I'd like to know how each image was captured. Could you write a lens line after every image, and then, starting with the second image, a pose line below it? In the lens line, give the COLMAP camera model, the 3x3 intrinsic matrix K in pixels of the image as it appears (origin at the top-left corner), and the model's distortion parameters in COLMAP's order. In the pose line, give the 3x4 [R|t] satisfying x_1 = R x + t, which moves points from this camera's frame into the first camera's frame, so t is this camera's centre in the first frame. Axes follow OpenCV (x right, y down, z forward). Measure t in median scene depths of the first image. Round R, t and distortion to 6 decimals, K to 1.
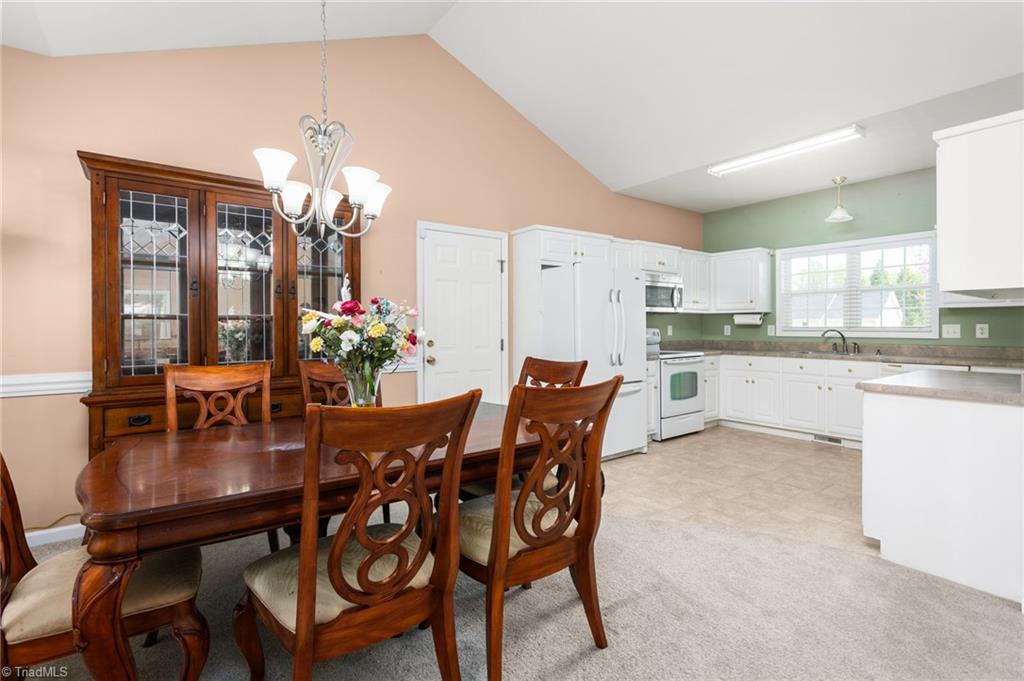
lens RADIAL K [[486.6, 0, 517.4], [0, 486.6, 335.9], [0, 0, 1]] dist [0.003688, 0.000351]
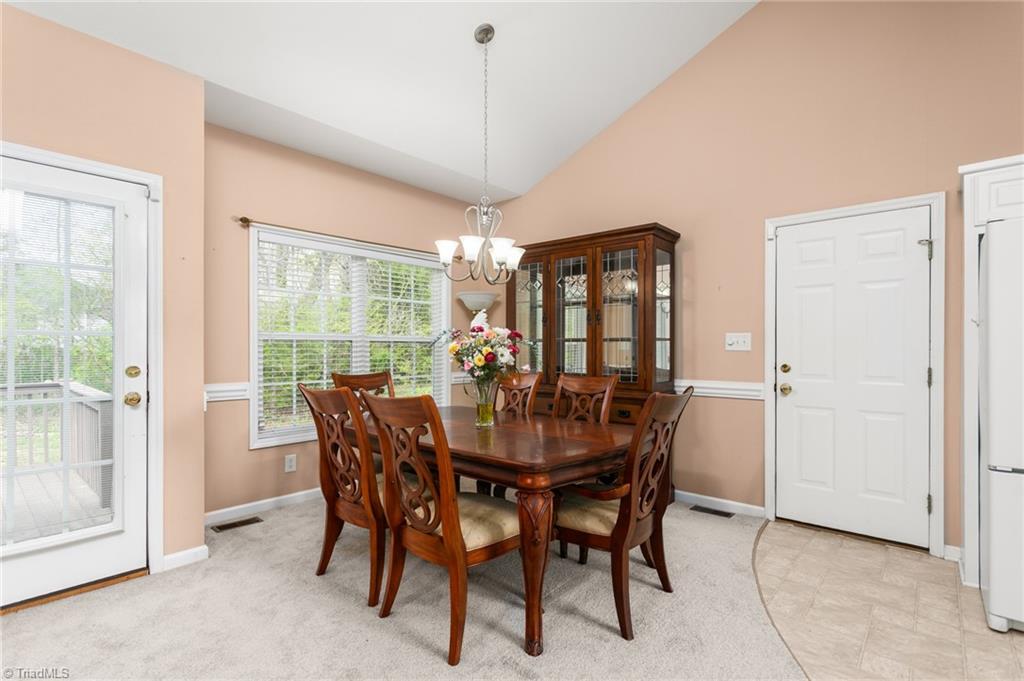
lens RADIAL K [[486.6, 0, 515.3], [0, 486.6, 343.4], [0, 0, 1]] dist [0.003688, 0.000351]
pose [[0.218400, -0.004107, -0.975851, 0.601789], [-0.020583, 0.999749, -0.008814, -0.010635], [0.975642, 0.022011, 0.218261, 0.458707]]
